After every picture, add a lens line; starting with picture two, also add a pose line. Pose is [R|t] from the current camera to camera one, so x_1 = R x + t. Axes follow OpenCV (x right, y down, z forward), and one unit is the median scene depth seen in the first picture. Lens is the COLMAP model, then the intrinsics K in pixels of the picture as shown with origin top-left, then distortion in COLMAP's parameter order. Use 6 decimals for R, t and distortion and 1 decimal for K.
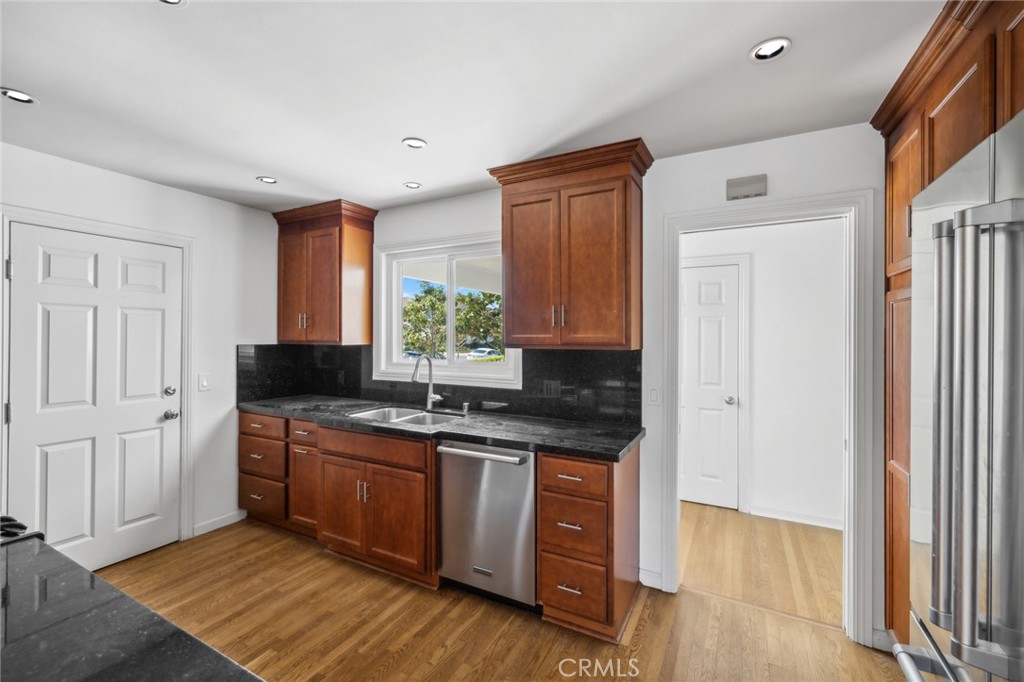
lens RADIAL K [[439.9, 0, 509.6], [0, 439.9, 338.9], [0, 0, 1]] dist [-0.000237, -0.000126]
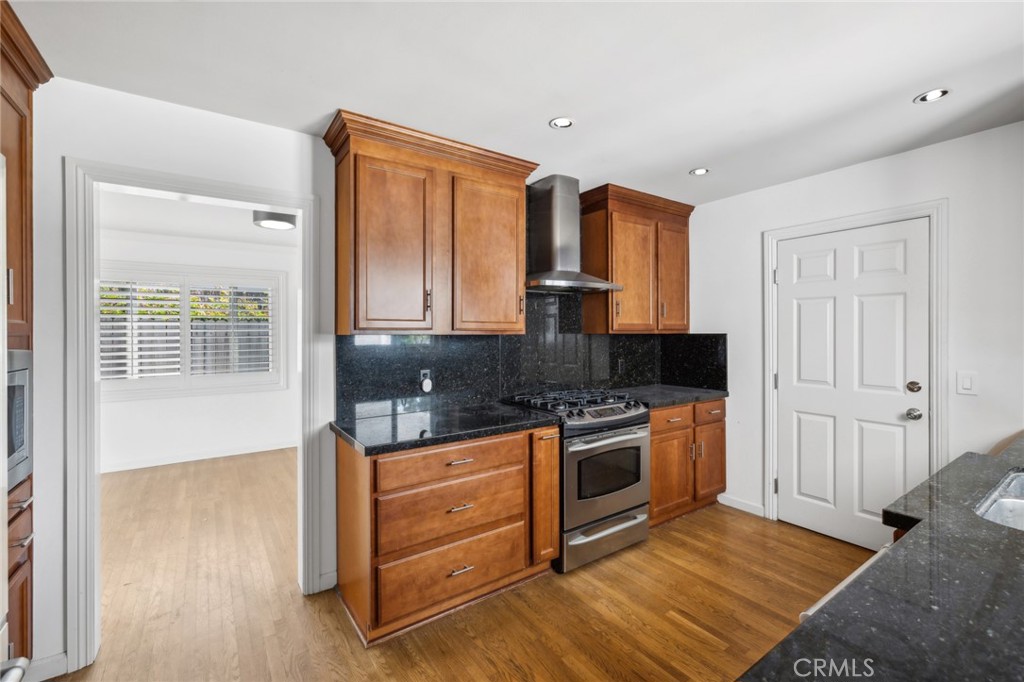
lens RADIAL K [[439.9, 0, 512.1], [0, 439.9, 333.8], [0, 0, 1]] dist [-0.000237, -0.000126]
pose [[-0.456446, 0.007624, -0.889719, 0.362935], [0.003401, 0.999971, 0.006824, 0.006264], [0.889745, 0.000089, -0.456458, 0.713579]]
